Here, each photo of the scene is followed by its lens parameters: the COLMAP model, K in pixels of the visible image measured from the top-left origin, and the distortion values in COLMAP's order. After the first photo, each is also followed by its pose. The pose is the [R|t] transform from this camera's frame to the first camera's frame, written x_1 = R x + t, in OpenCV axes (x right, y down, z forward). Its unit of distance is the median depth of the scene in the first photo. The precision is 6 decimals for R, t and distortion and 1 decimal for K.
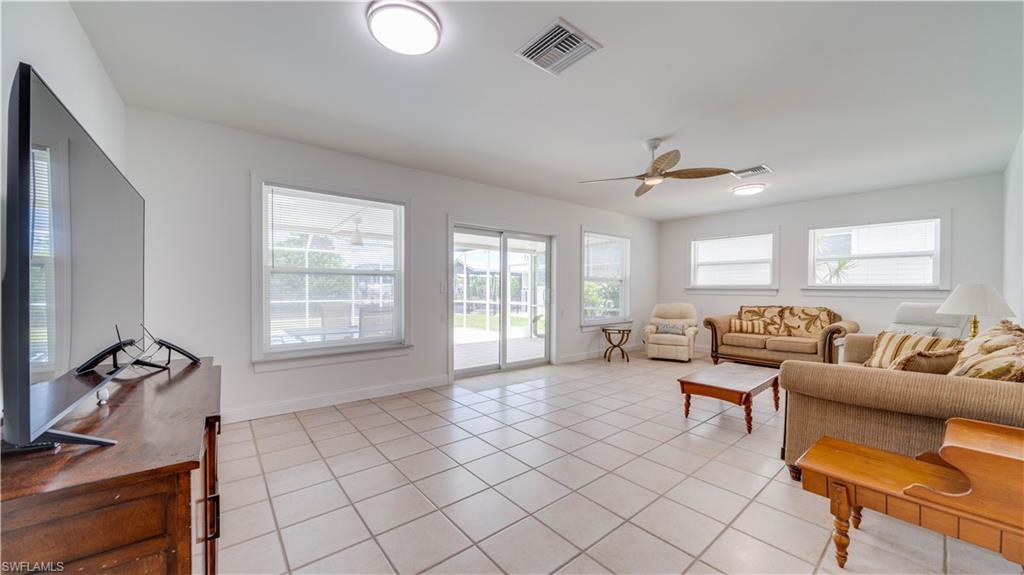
lens RADIAL K [[357.7, 0, 505.5], [0, 357.7, 291.9], [0, 0, 1]] dist [0.002851, 0.000168]
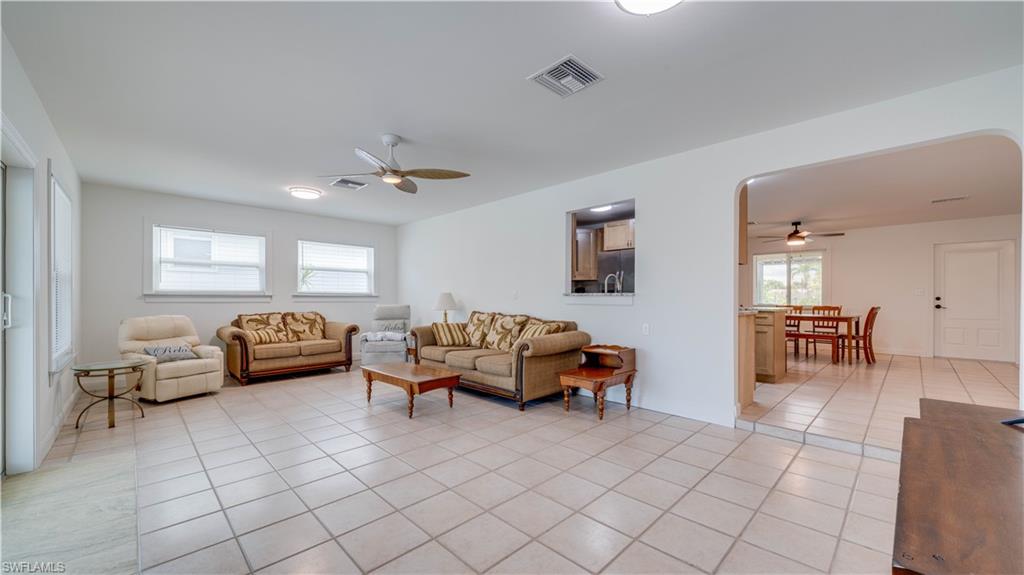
lens RADIAL K [[394.9, 0, 514.7], [0, 394.9, 294.3], [0, 0, 1]] dist [0.000180, 0.000135]
pose [[-0.103619, 0.006849, 0.994593, -0.397436], [0.005917, 0.999963, -0.006270, -0.000509], [-0.994599, 0.005235, -0.103656, 0.476086]]
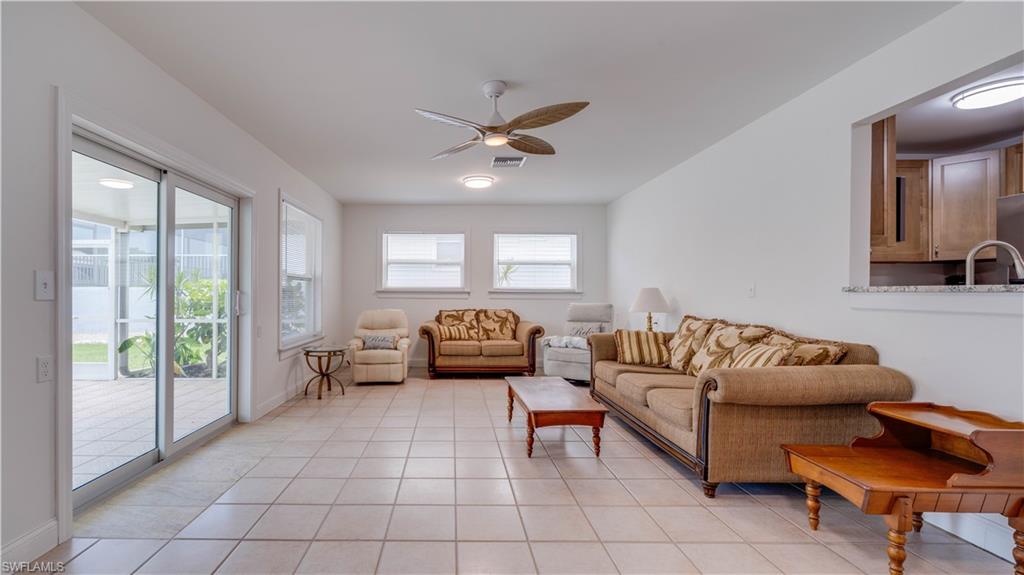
lens RADIAL K [[435.5, 0, 452.1], [0, 435.5, 293.9], [0, 0, 1]] dist [-0.000777, -0.000239]
pose [[0.647480, -0.001423, 0.762081, -0.176933], [0.004285, 0.999989, -0.001773, -0.000325], [-0.762070, 0.004413, 0.647479, 0.288520]]
